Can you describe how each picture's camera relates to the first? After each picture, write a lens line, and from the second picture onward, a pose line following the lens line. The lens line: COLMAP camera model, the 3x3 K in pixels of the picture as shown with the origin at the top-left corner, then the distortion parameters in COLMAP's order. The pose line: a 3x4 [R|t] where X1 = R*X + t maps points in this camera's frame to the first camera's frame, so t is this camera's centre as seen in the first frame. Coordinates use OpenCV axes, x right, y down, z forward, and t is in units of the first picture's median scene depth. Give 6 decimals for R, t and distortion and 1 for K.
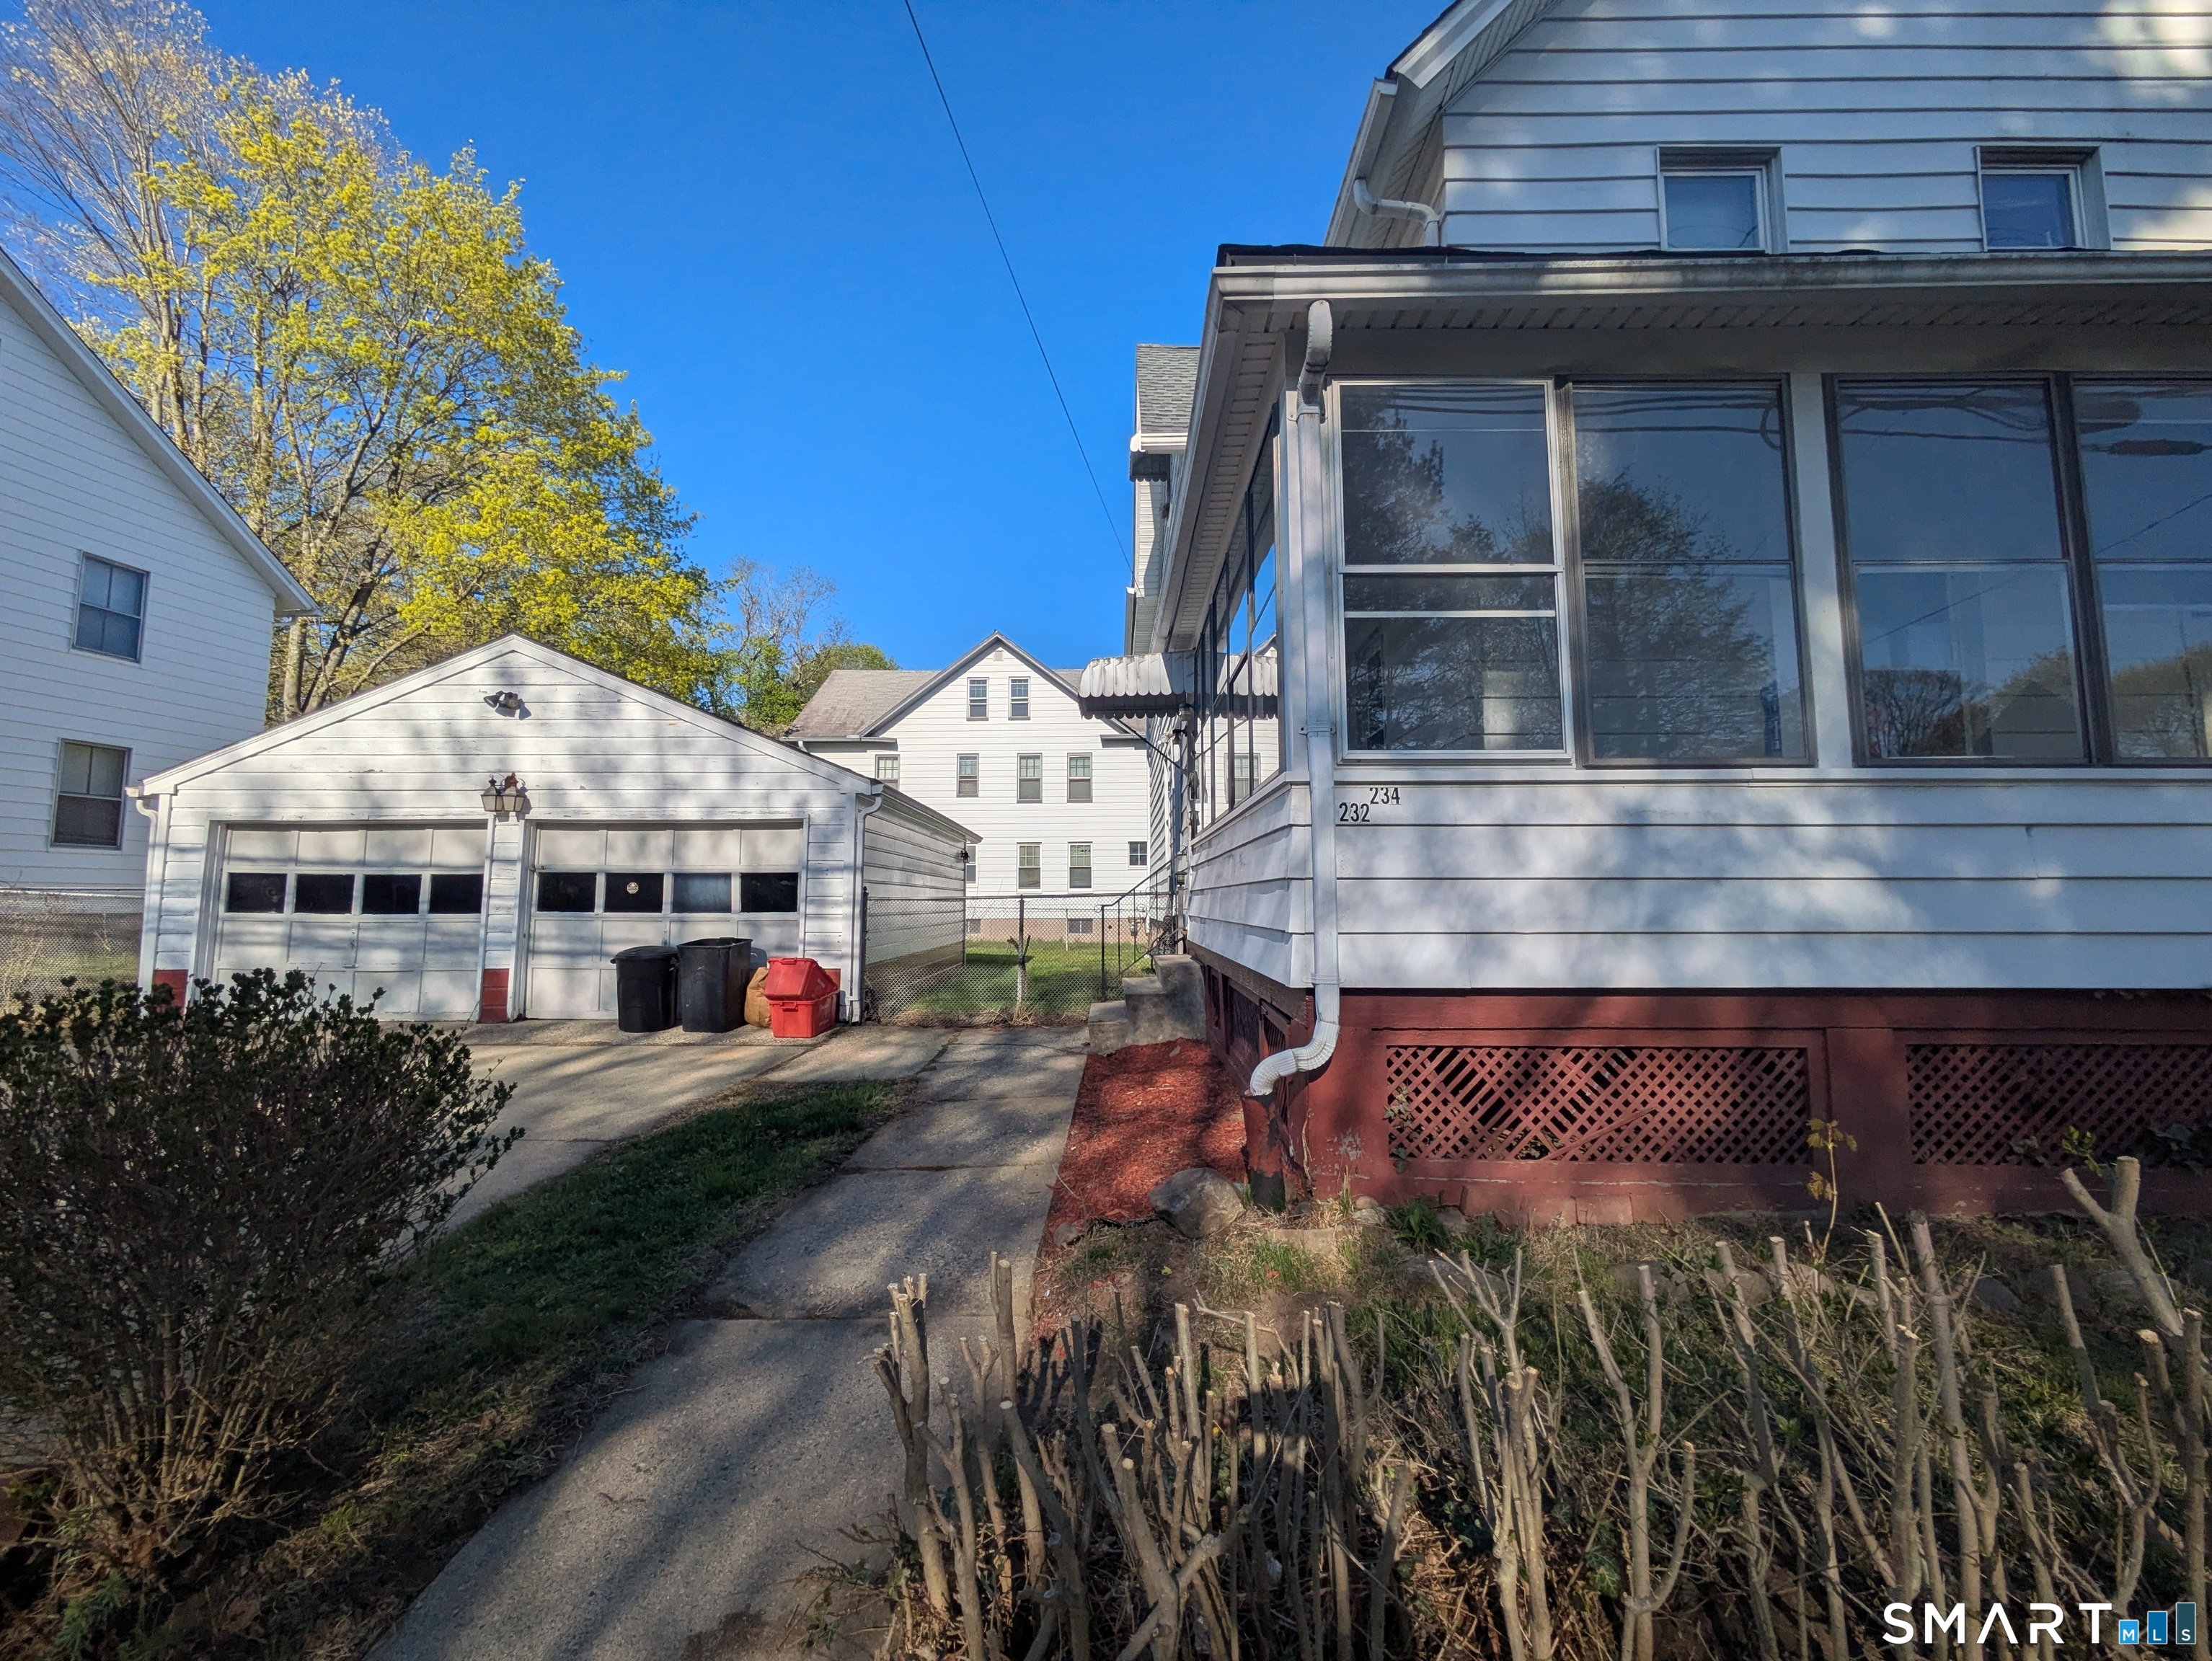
lens RADIAL K [[879.5, 0, 1113.6], [0, 879.5, 825.9], [0, 0, 1]] dist [0.001106, -0.000131]
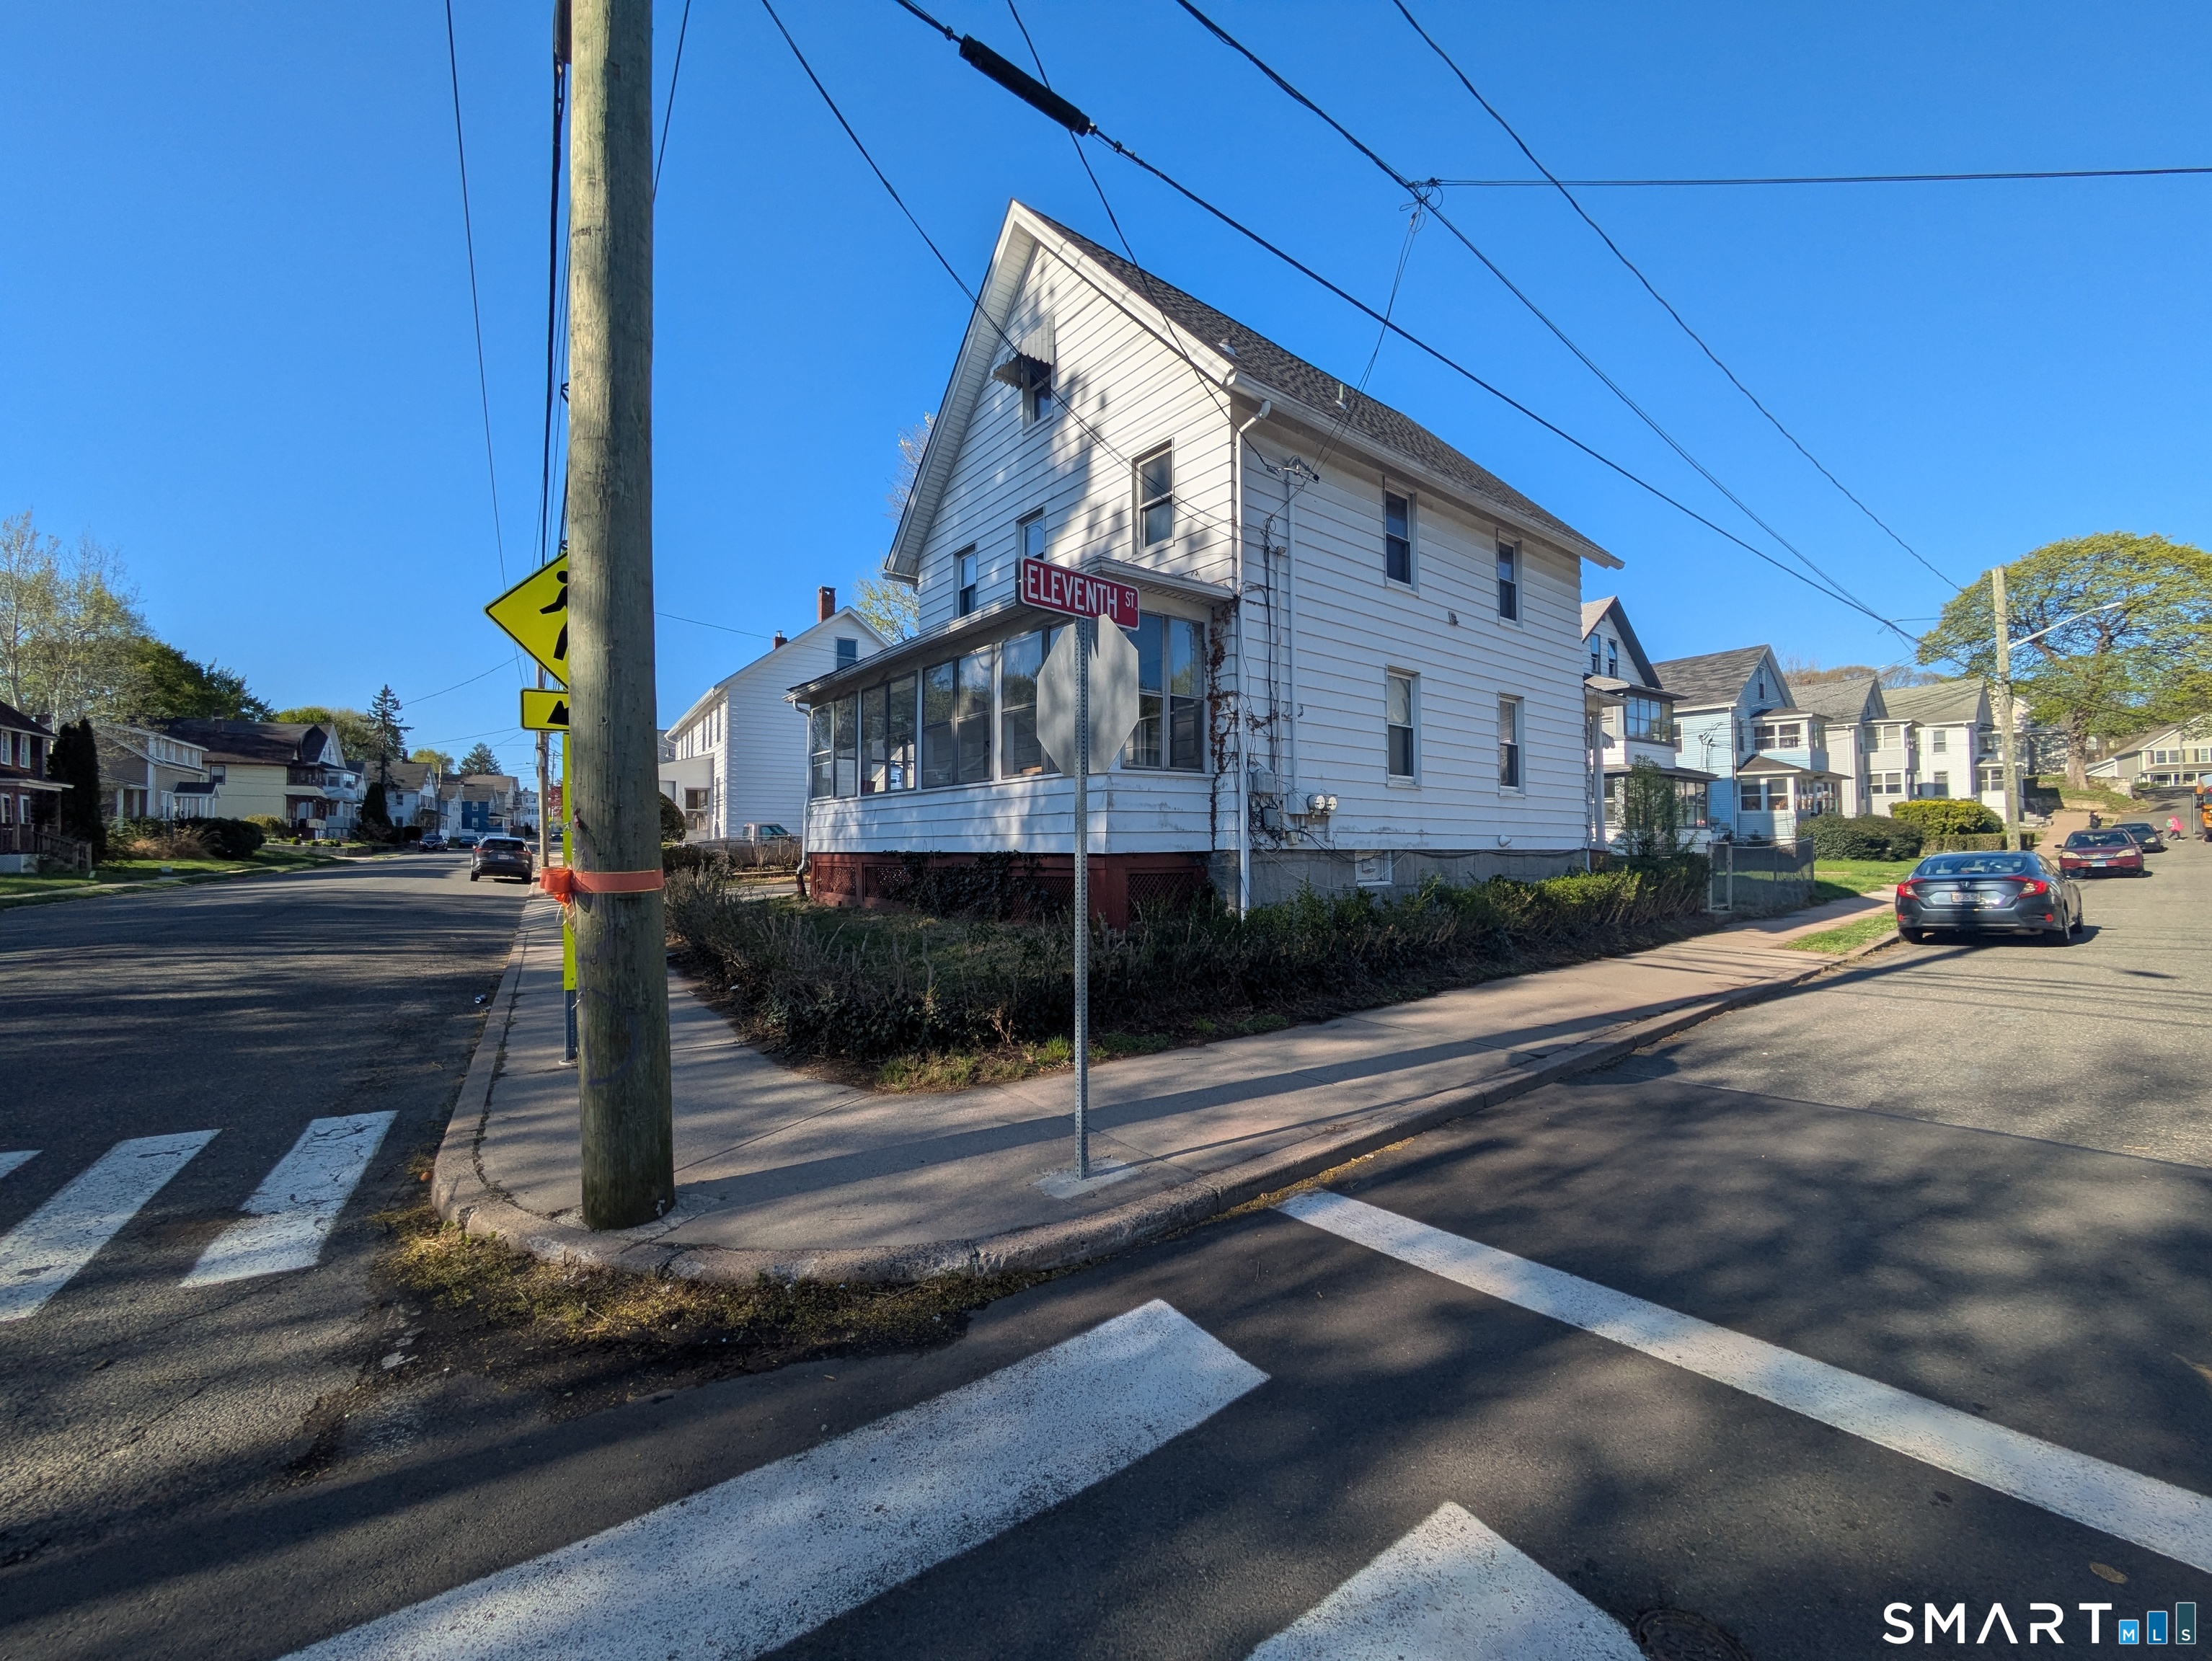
lens RADIAL K [[877.4, 0, 1106.0], [0, 877.4, 830.5], [0, 0, 1]] dist [-0.004628, 0.002991]
pose [[0.623806, -0.019085, -0.781346, 1.779651], [0.070471, 0.997003, 0.031910, 0.014222], [0.778395, -0.074968, 0.623282, -0.227630]]
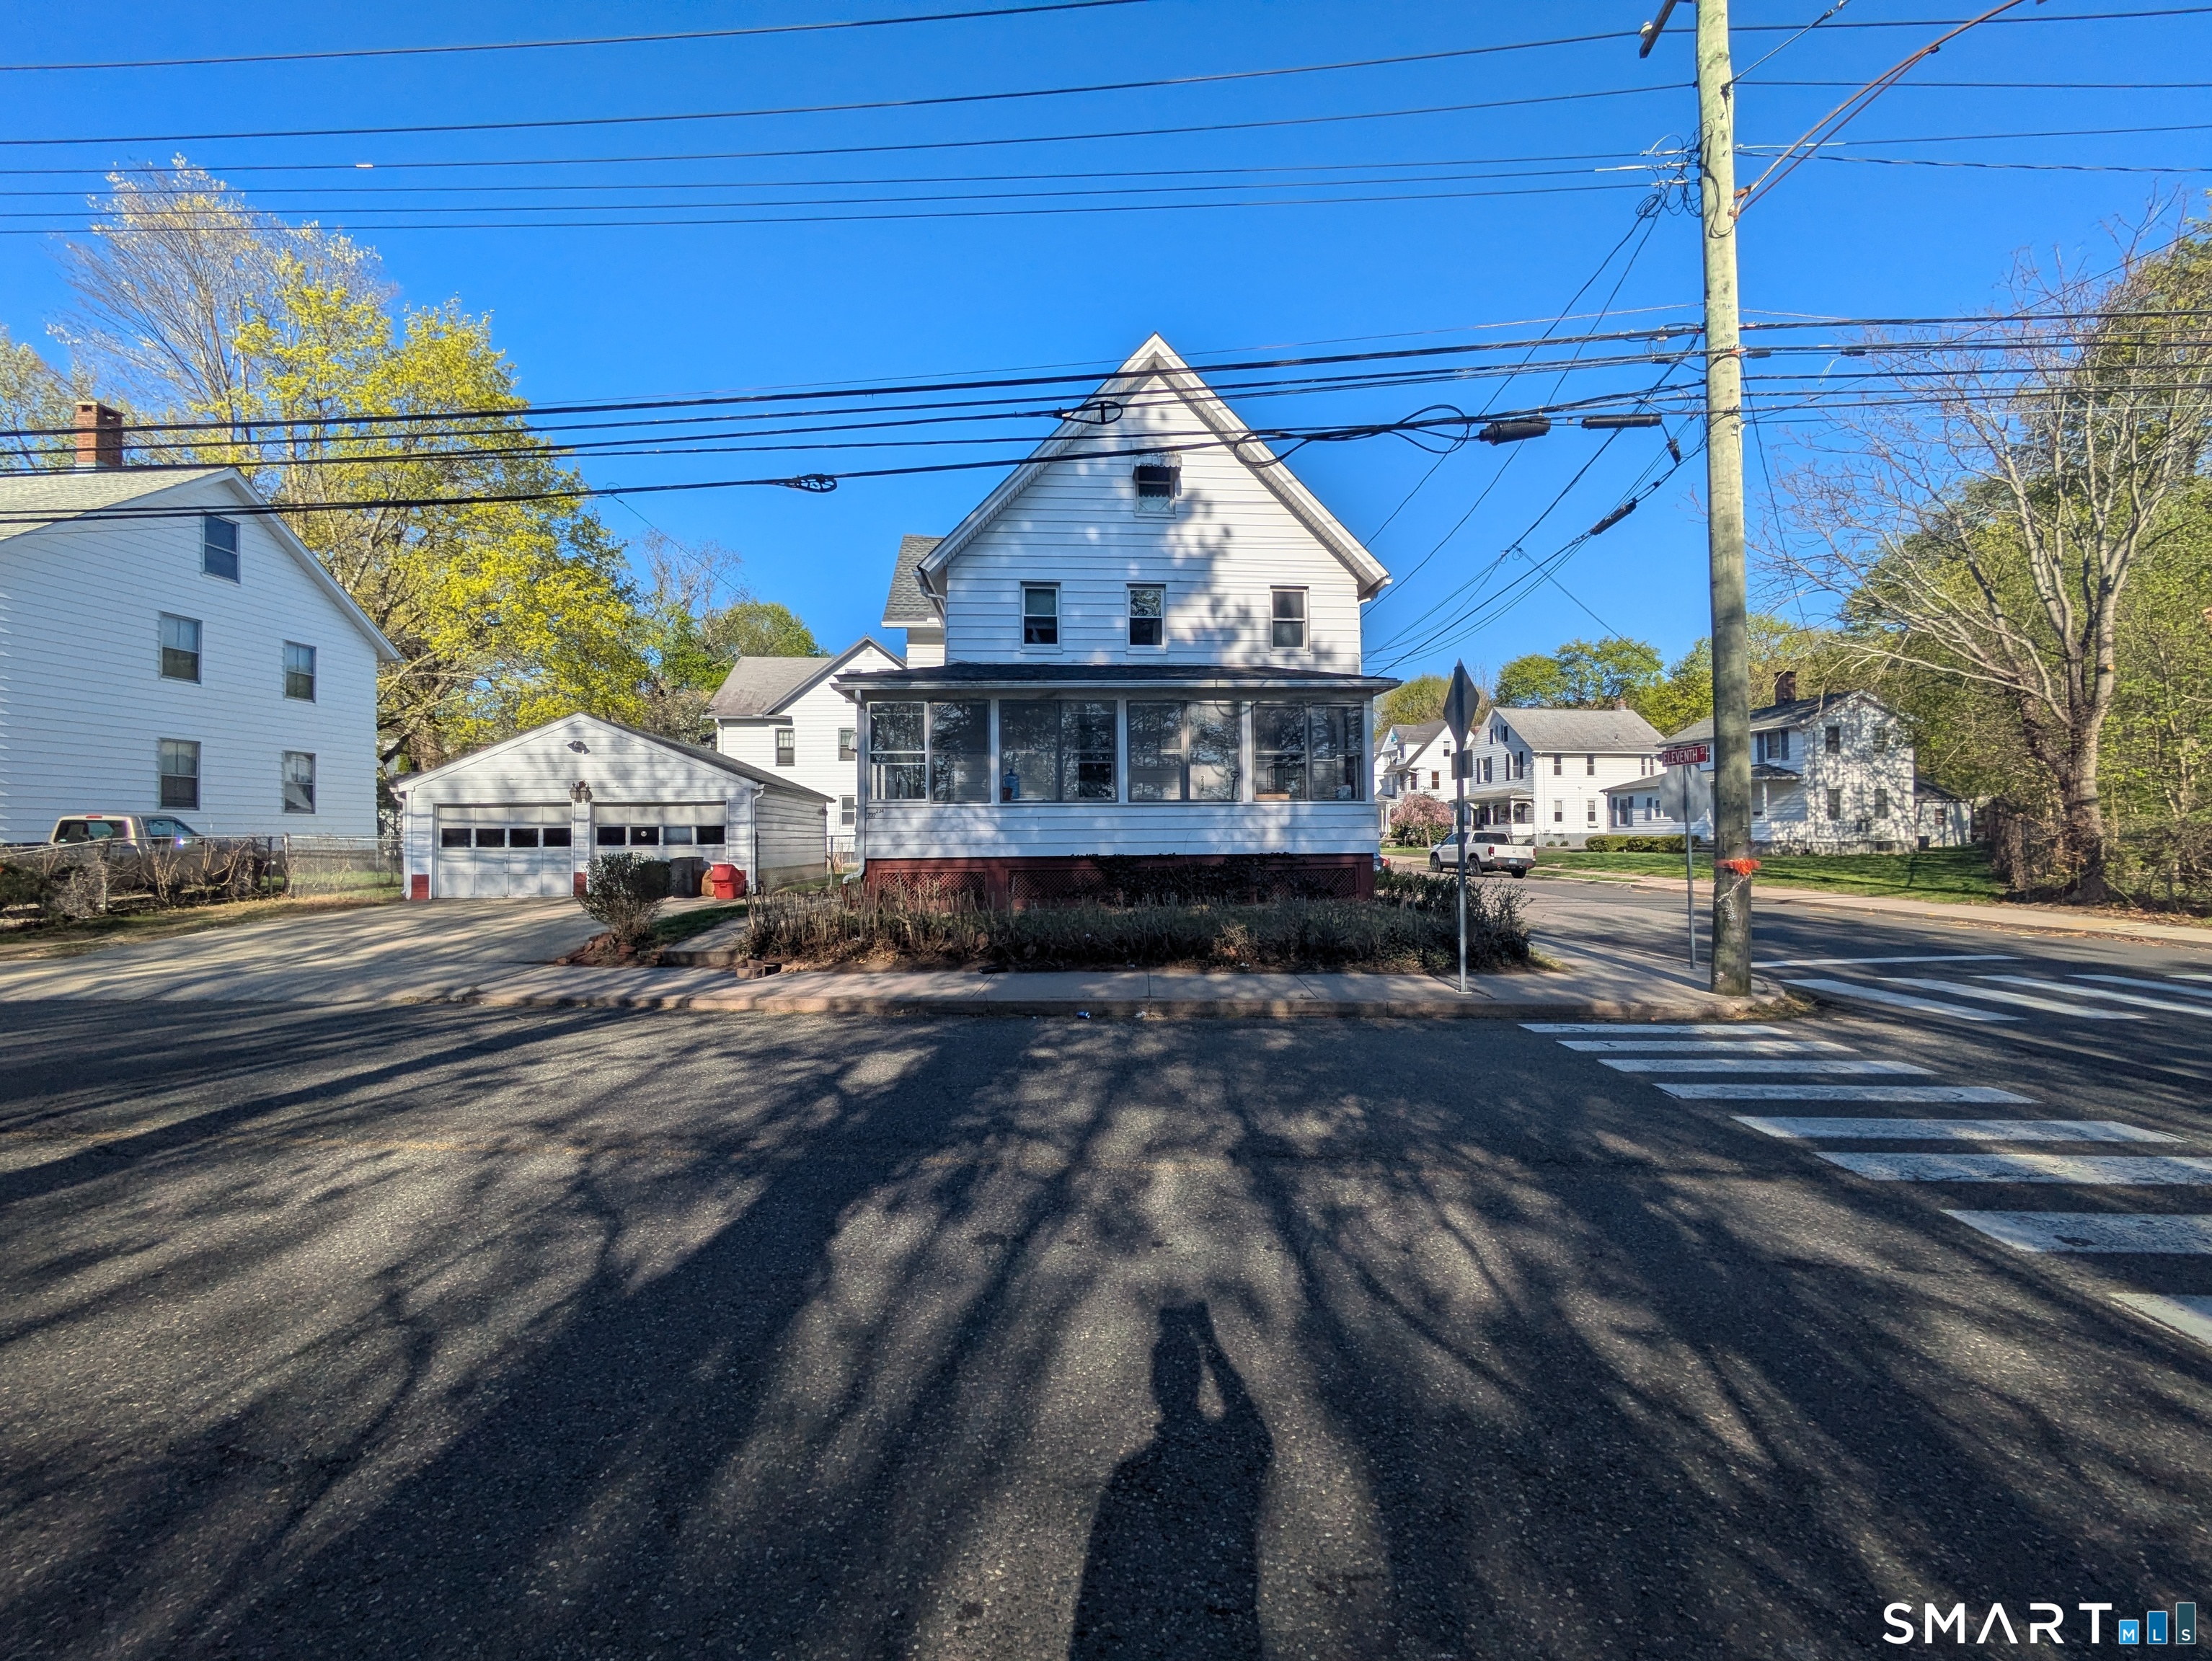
lens RADIAL K [[892.5, 0, 1112.3], [0, 892.5, 830.8], [0, 0, 1]] dist [0.000614, 0.000590]
pose [[0.997039, -0.009242, 0.076343, 0.412995], [0.003229, 0.996908, 0.078511, -0.100506], [-0.076833, -0.078032, 0.993986, -1.219811]]
